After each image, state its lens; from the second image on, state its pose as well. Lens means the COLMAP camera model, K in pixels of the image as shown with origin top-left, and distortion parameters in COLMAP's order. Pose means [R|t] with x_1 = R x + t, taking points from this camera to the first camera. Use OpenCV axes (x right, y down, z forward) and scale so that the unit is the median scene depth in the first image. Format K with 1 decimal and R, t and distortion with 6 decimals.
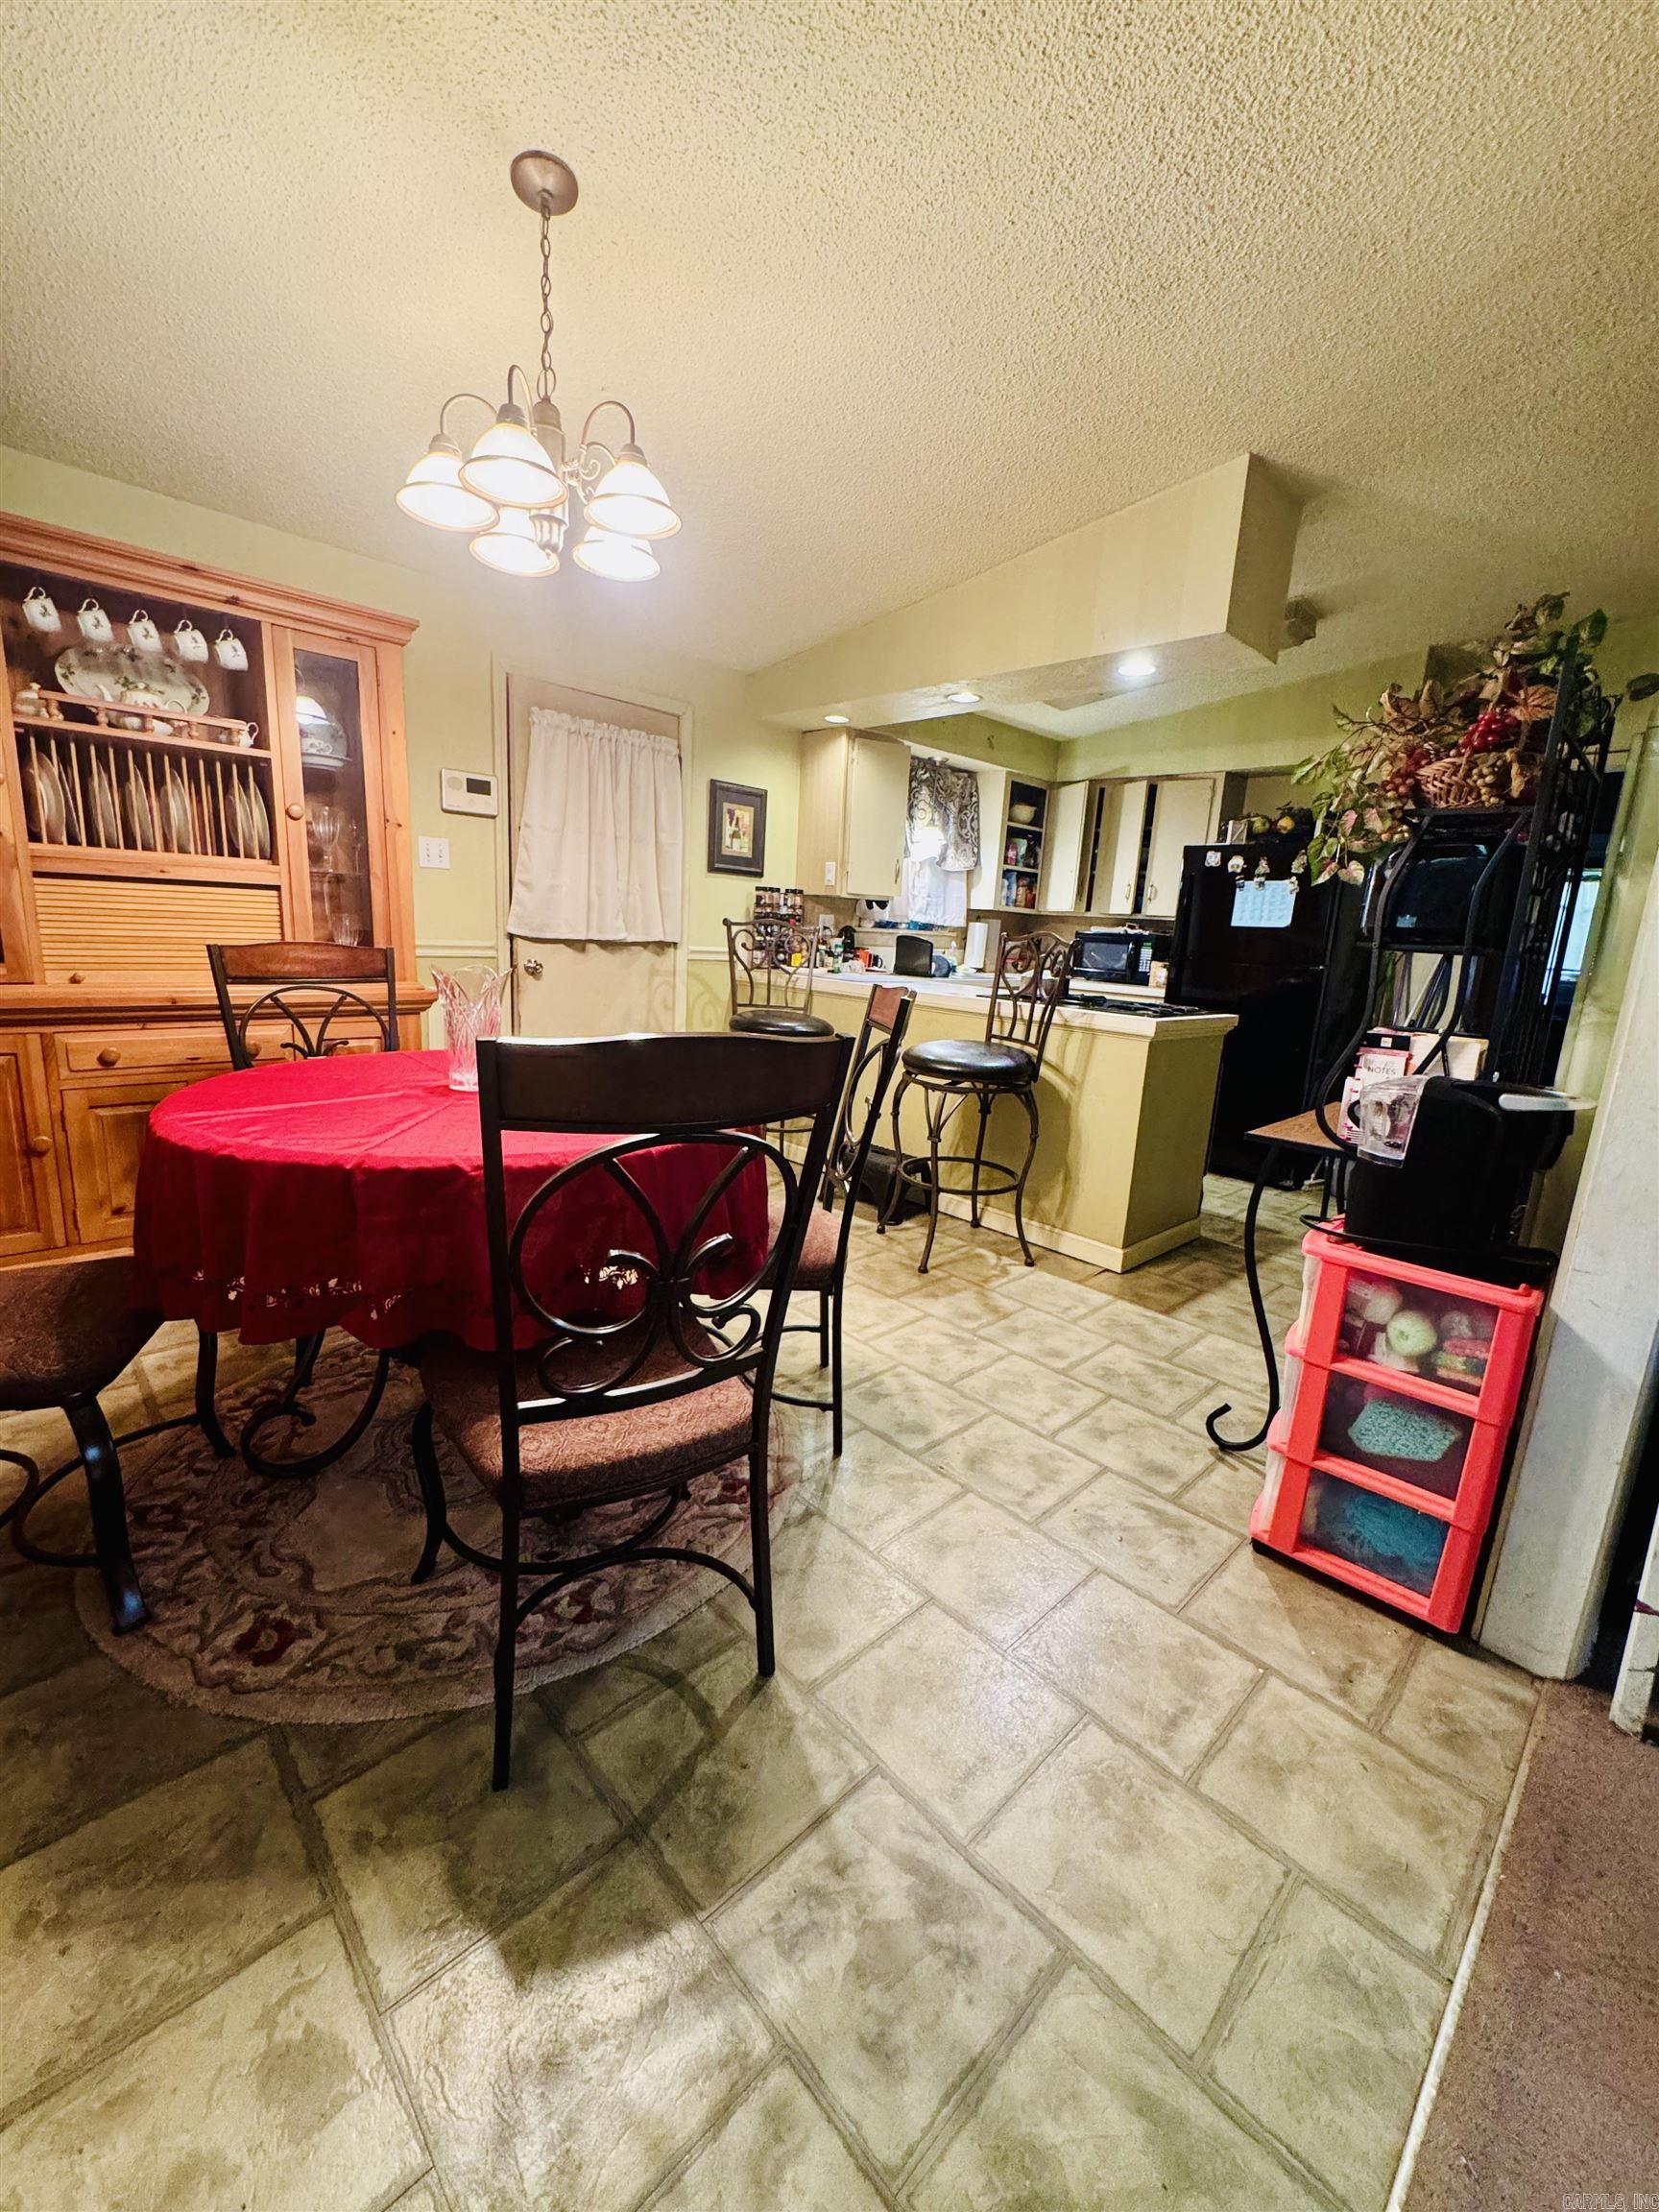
lens RADIAL K [[882.7, 0, 826.8], [0, 882.7, 1097.0], [0, 0, 1]] dist [0.002352, 0.000372]
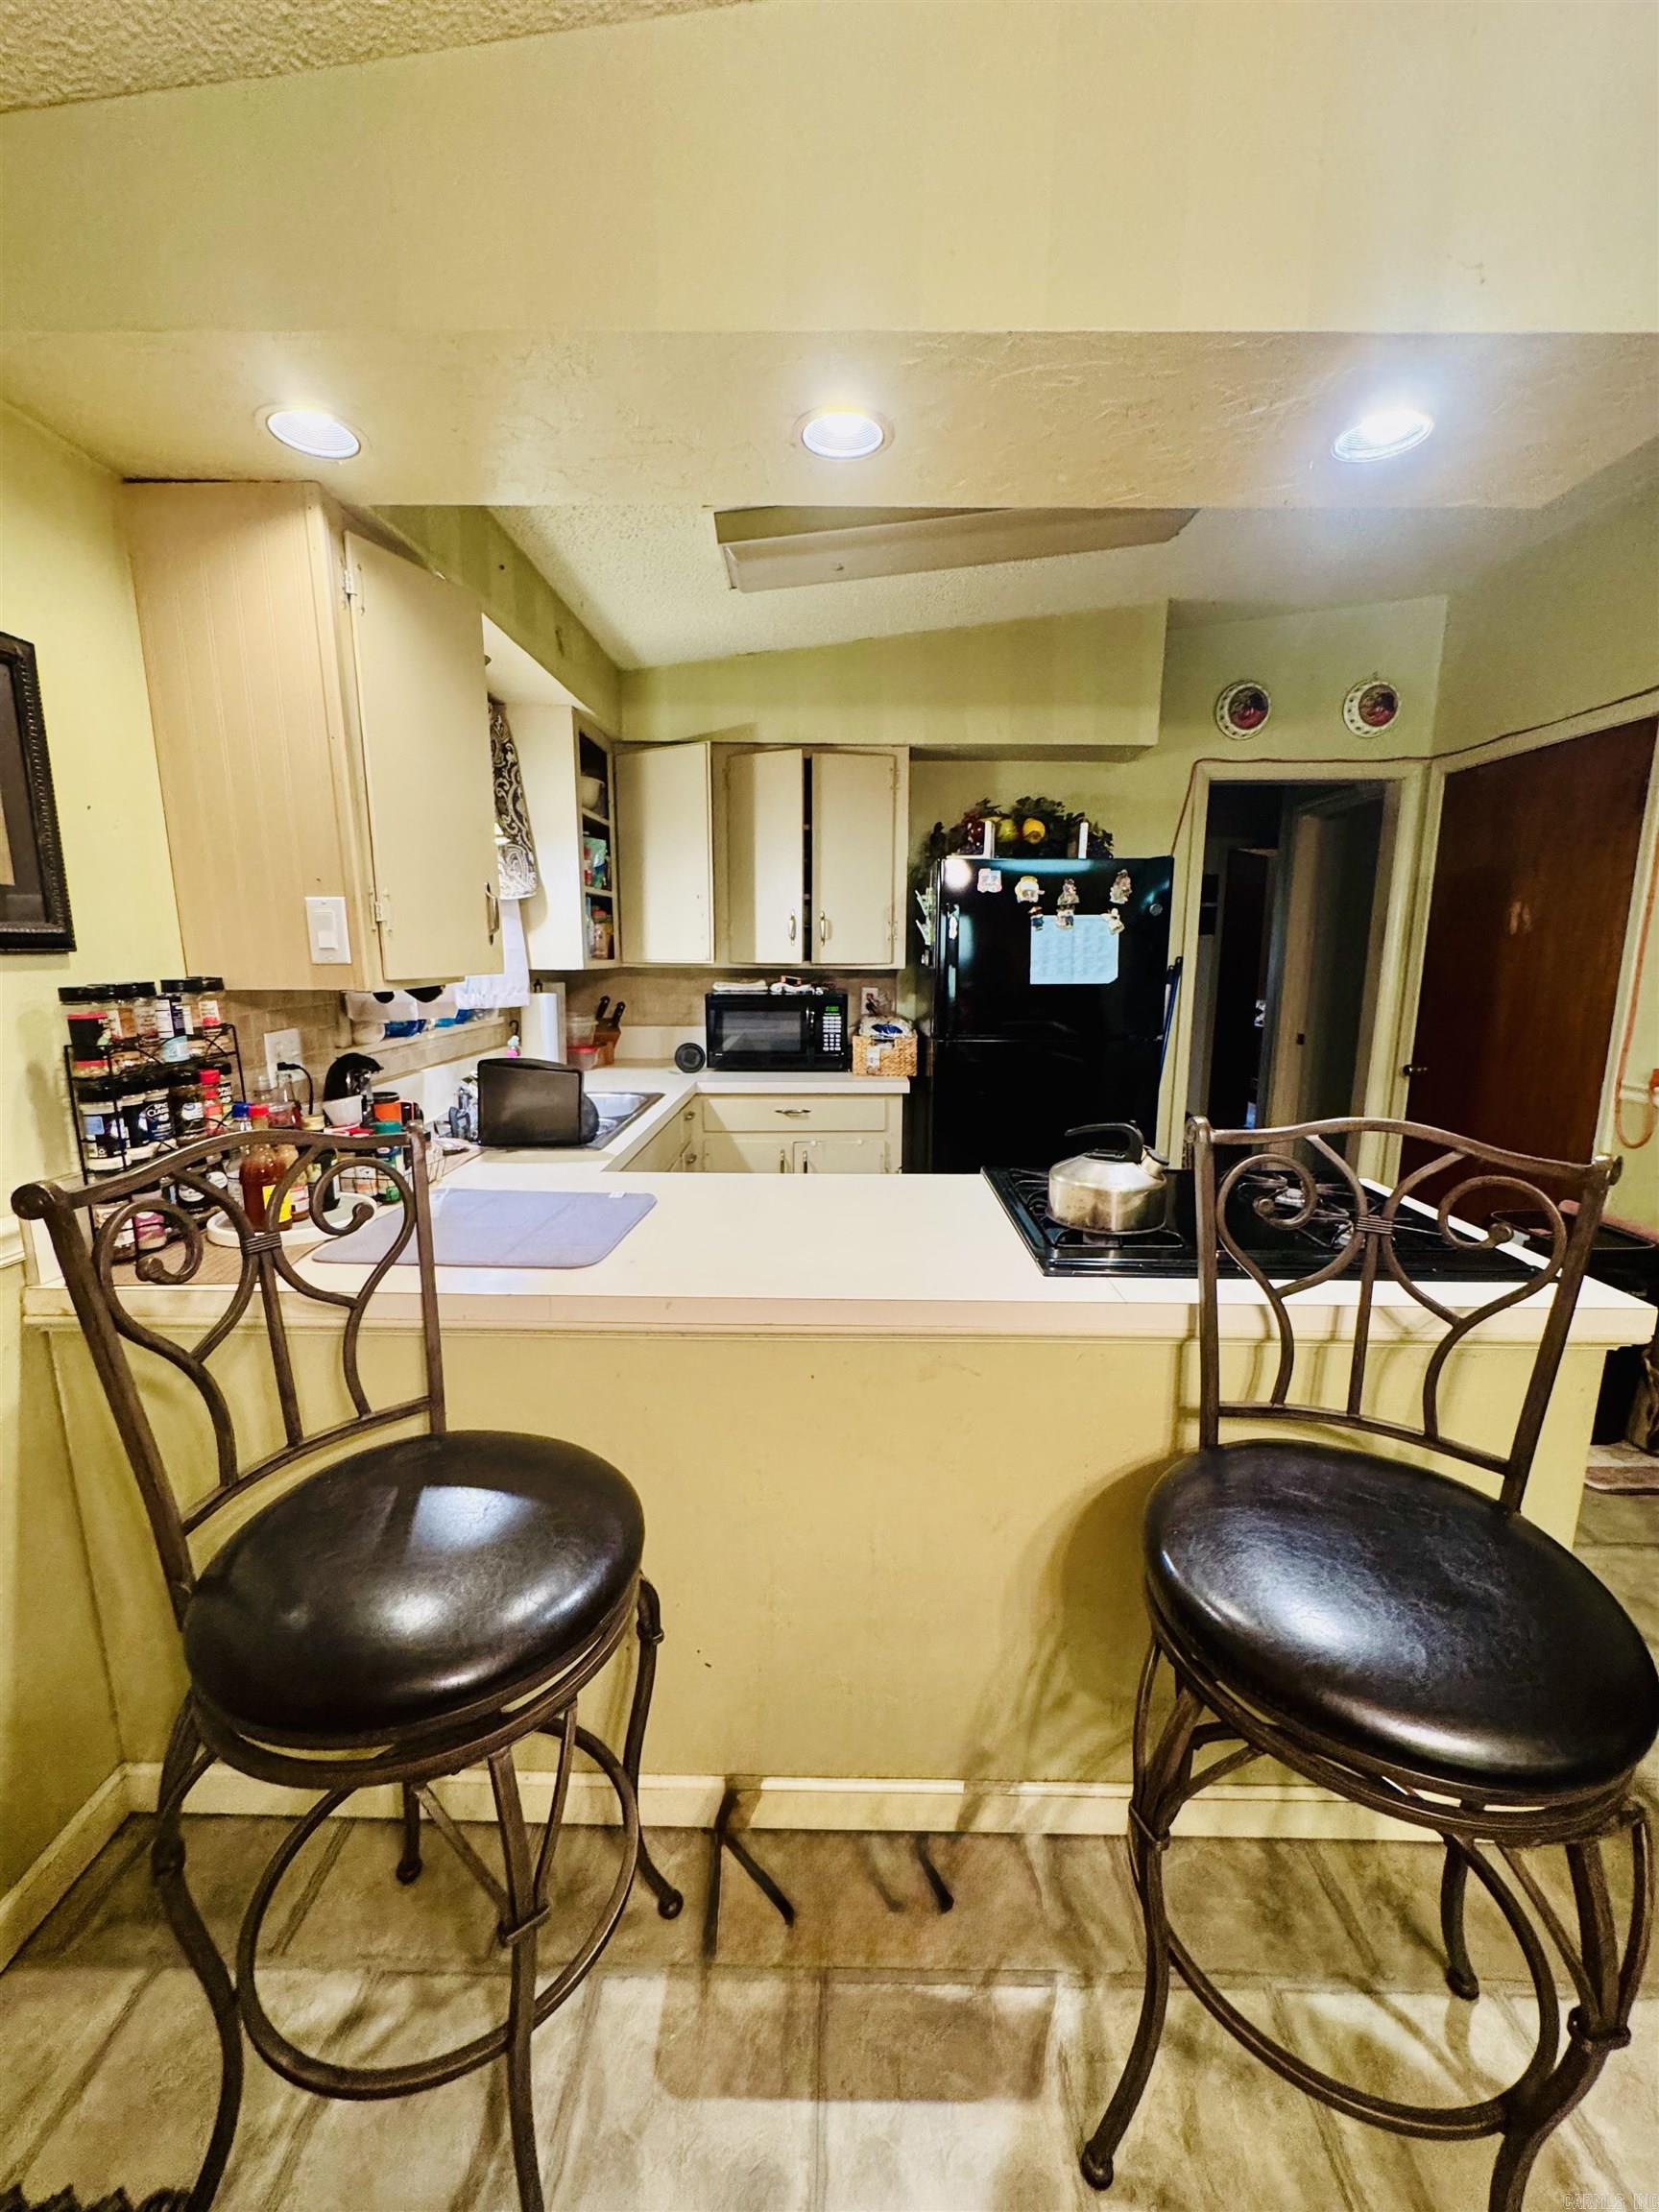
lens RADIAL K [[882.7, 0, 826.8], [0, 882.7, 1097.0], [0, 0, 1]] dist [0.002352, 0.000372]
pose [[0.696201, -0.177092, 0.695660, -0.118046], [0.174260, 0.981798, 0.075538, -0.192365], [-0.696375, 0.068636, 0.714389, 0.662730]]
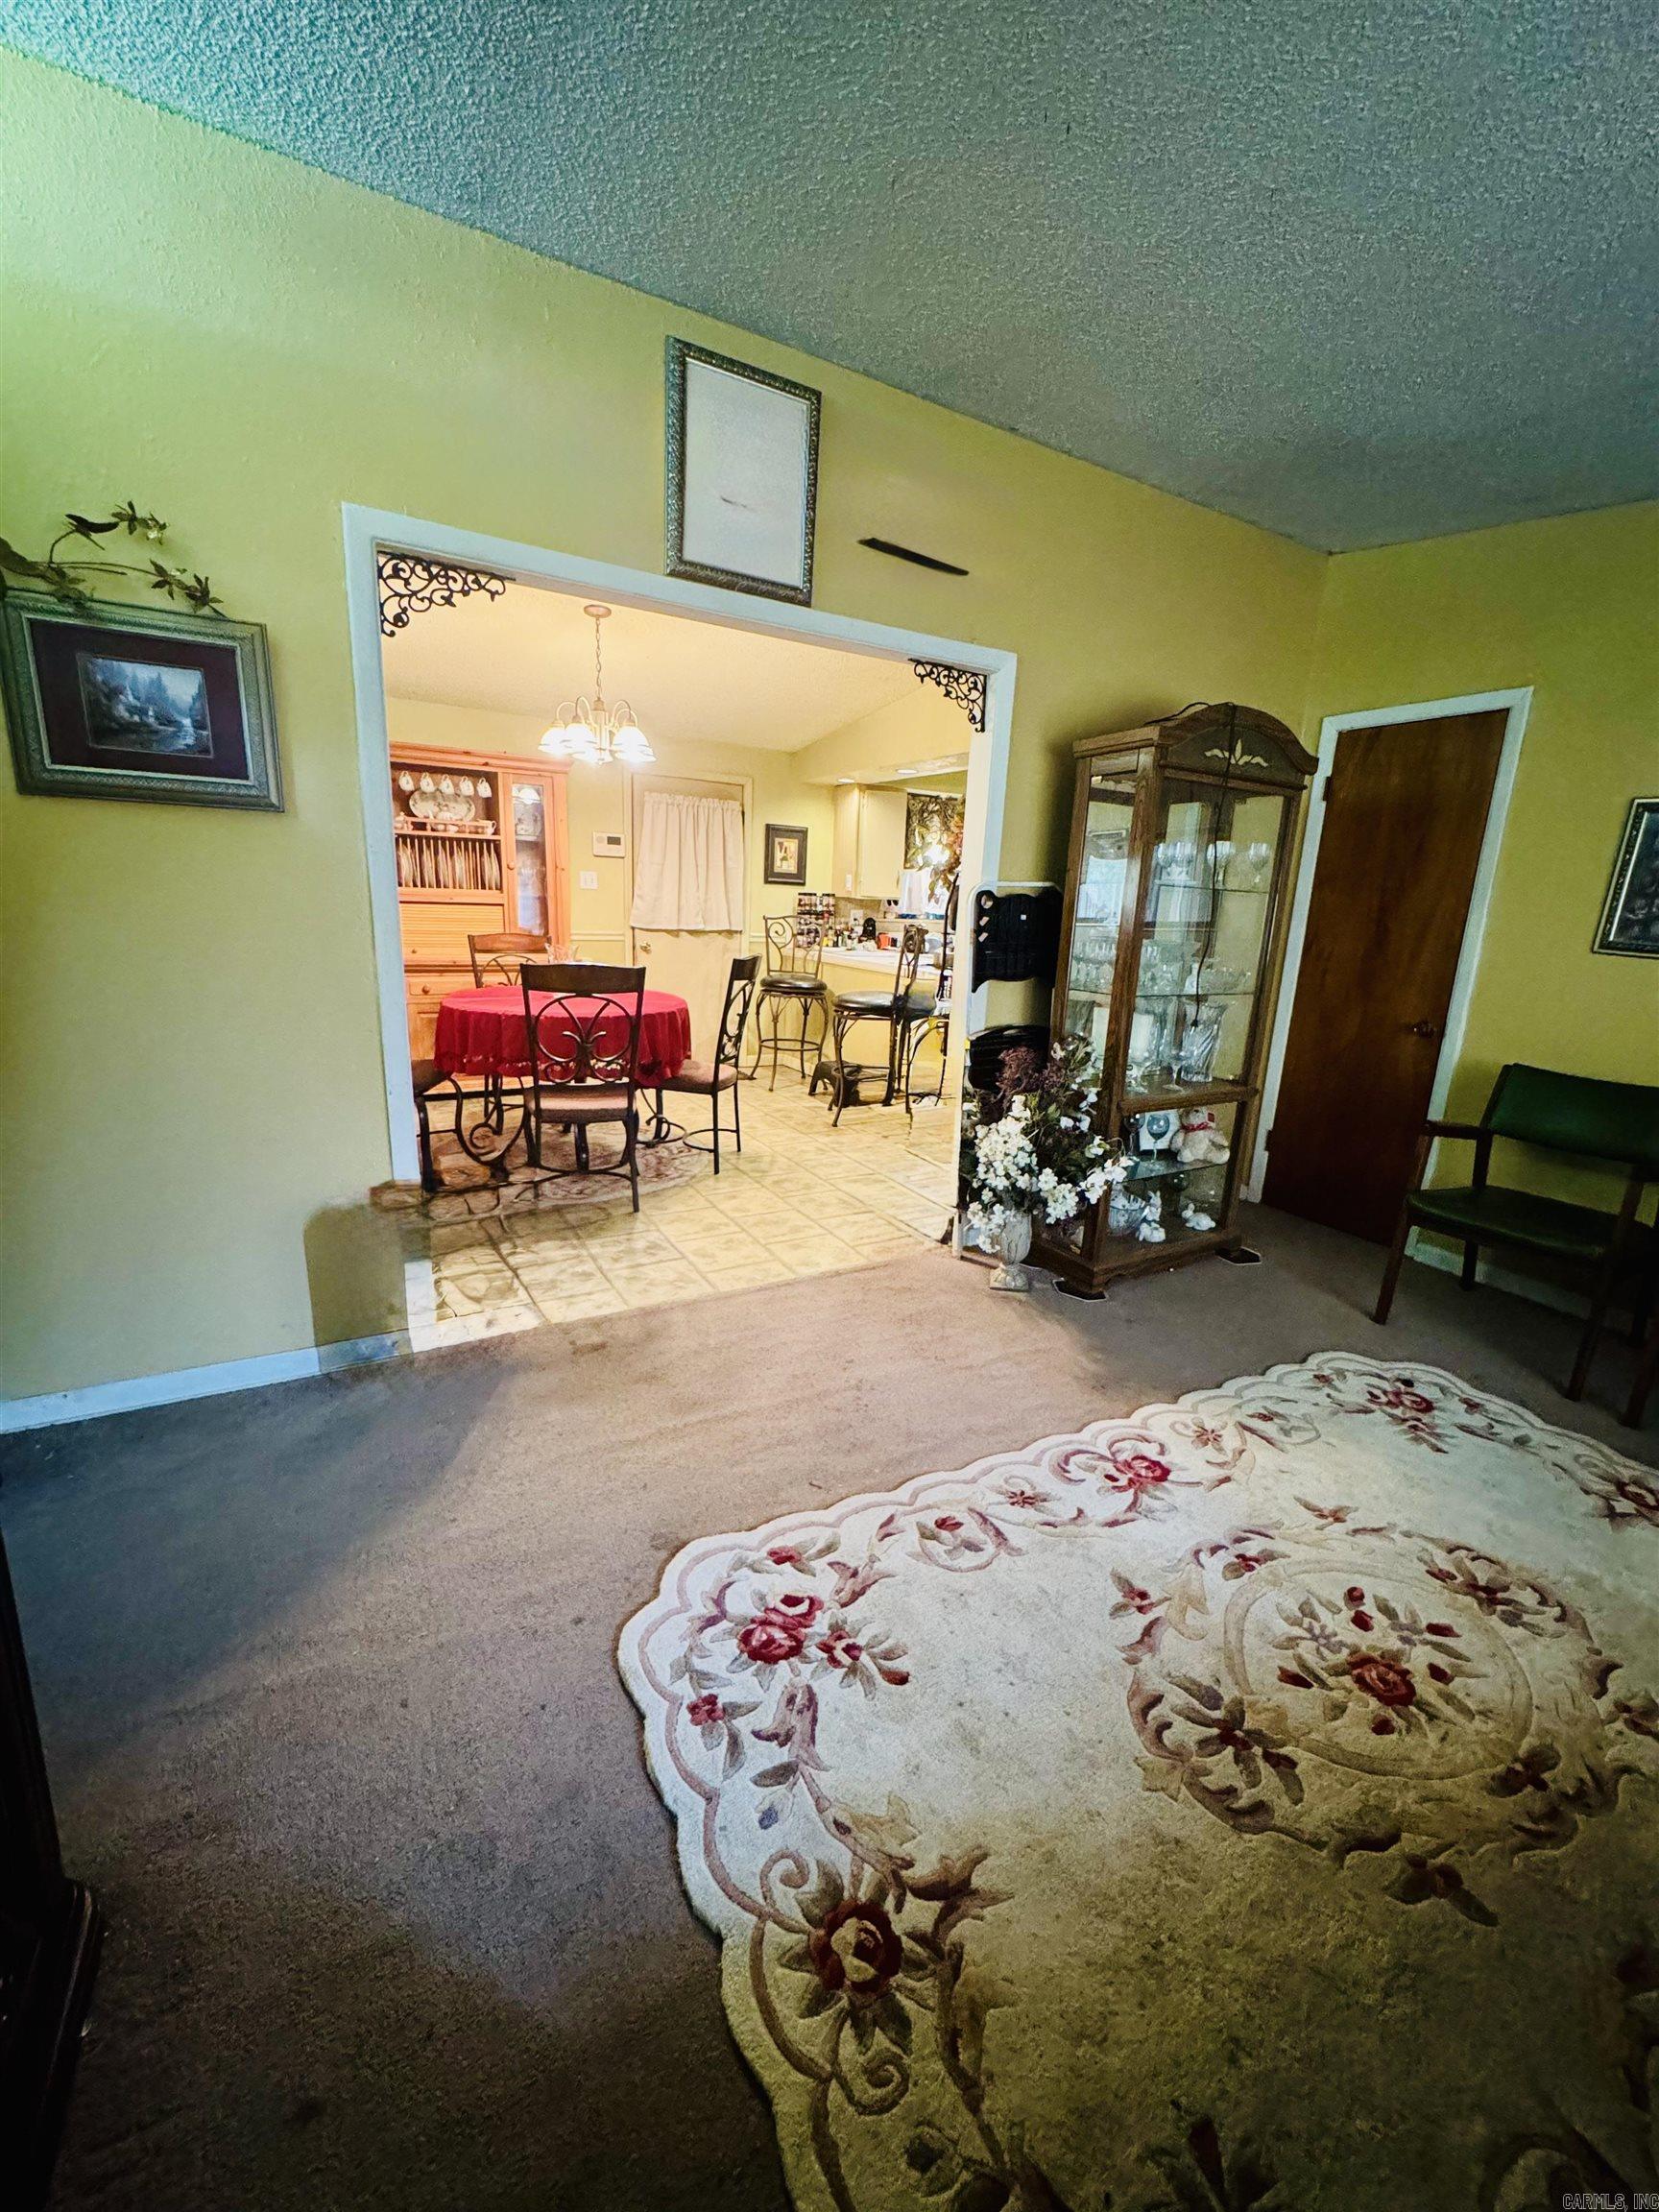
lens RADIAL K [[882.7, 0, 826.8], [0, 882.7, 1097.0], [0, 0, 1]] dist [0.002352, 0.000372]
pose [[0.968473, 0.041299, -0.245672, 0.362853], [-0.036627, 0.999051, 0.023556, 0.073233], [0.246412, -0.013815, 0.969067, -0.459105]]
